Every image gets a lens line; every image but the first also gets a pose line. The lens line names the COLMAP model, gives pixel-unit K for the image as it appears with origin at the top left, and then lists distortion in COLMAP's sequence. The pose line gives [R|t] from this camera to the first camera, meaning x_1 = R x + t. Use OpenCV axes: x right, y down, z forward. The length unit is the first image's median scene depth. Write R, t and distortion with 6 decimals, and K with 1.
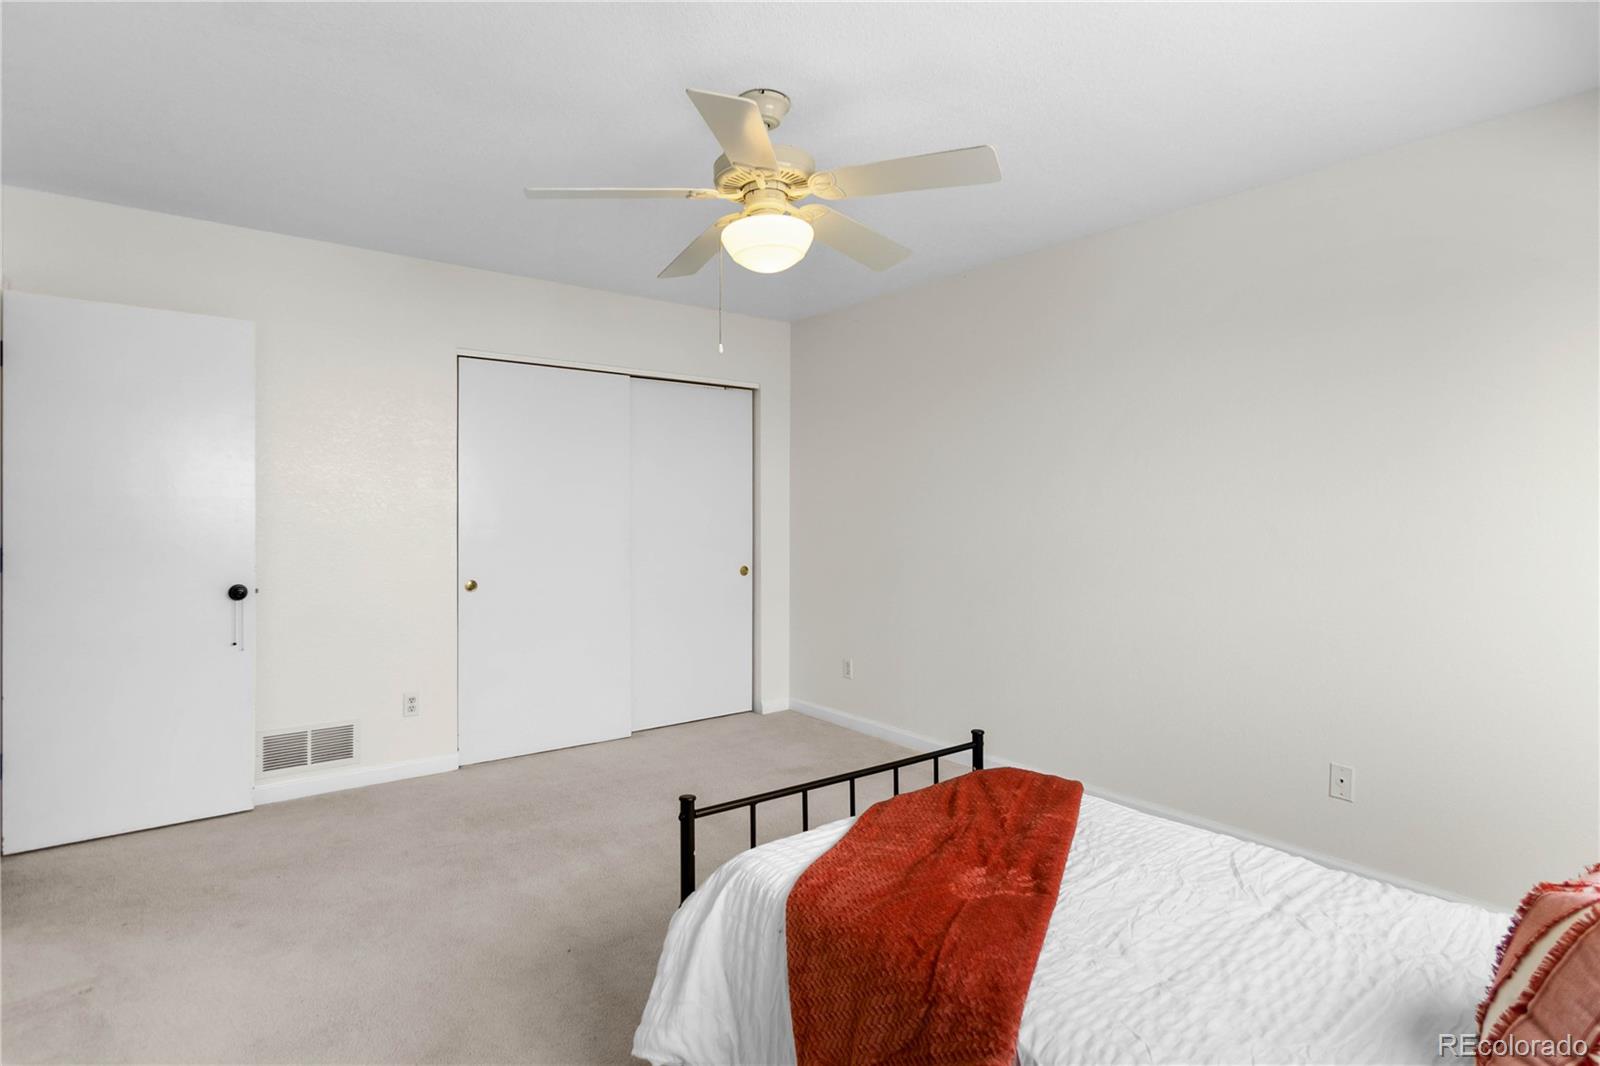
lens RADIAL K [[854.1, 0, 793.4], [0, 854.1, 507.8], [0, 0, 1]] dist [-0.000352, 0.001257]
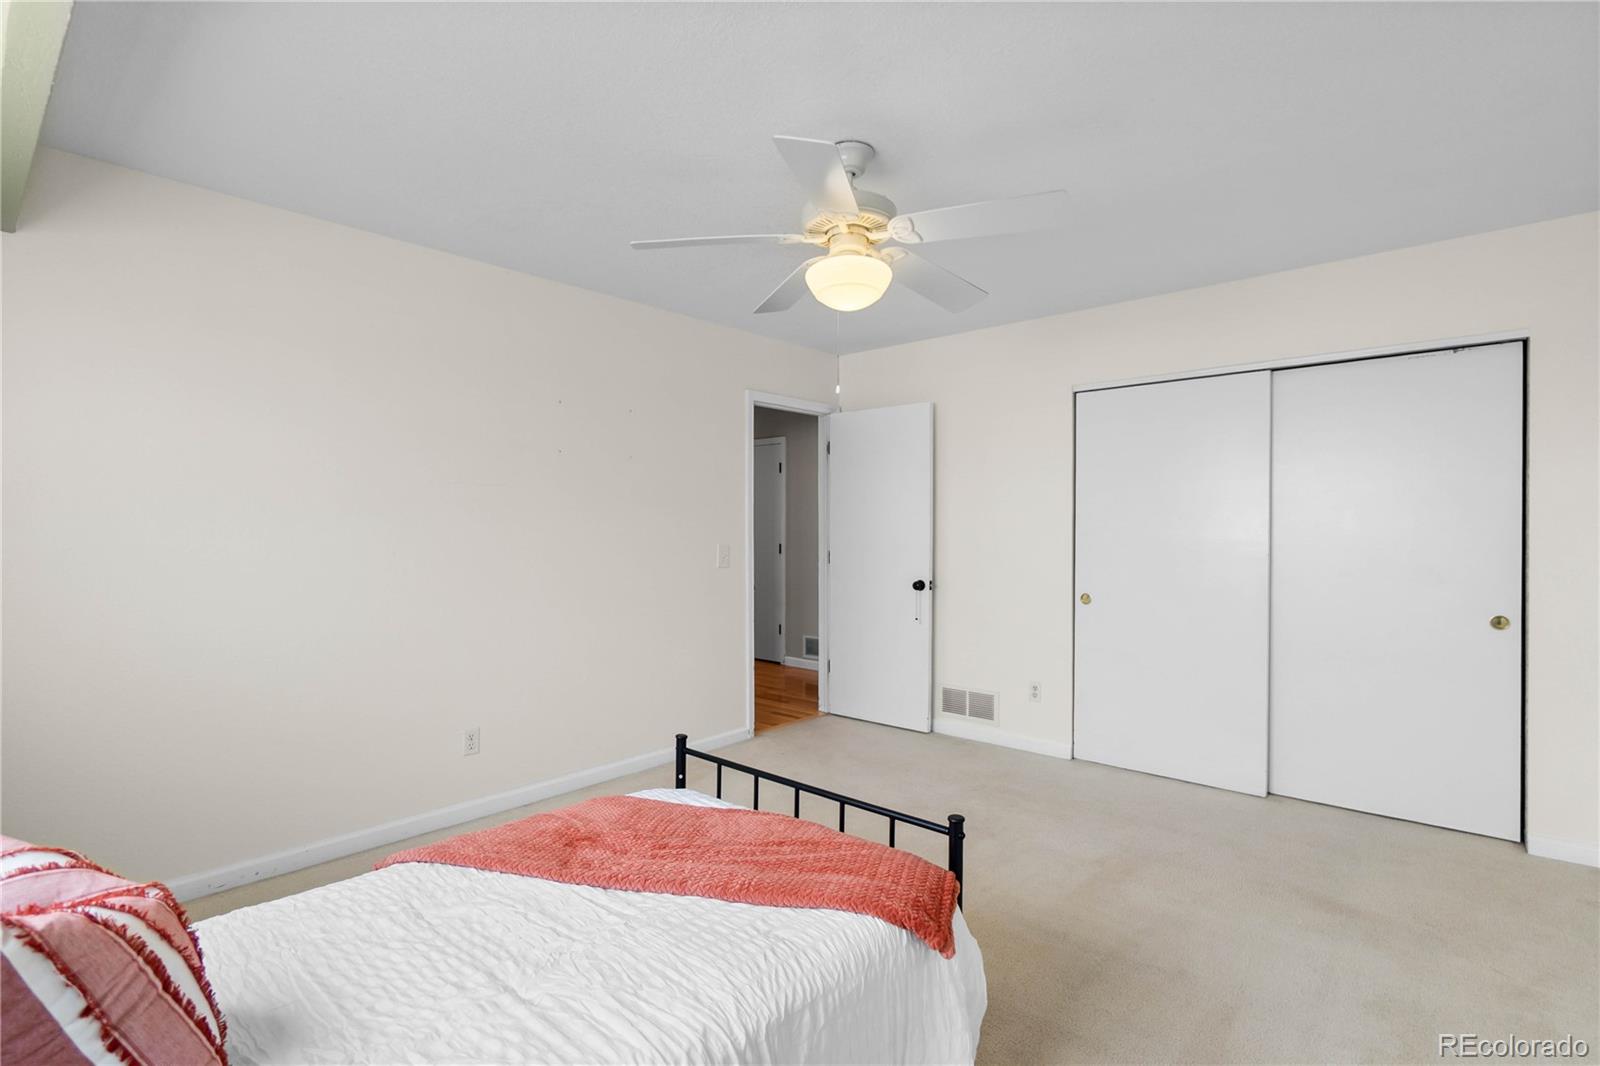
lens RADIAL K [[789.8, 0, 794.3], [0, 789.8, 524.2], [0, 0, 1]] dist [-0.000775, -0.000233]
pose [[0.152583, -0.006694, -0.988268, 0.686690], [0.005272, 0.999968, -0.005959, -0.000787], [0.988277, -0.004301, 0.152613, 0.567601]]
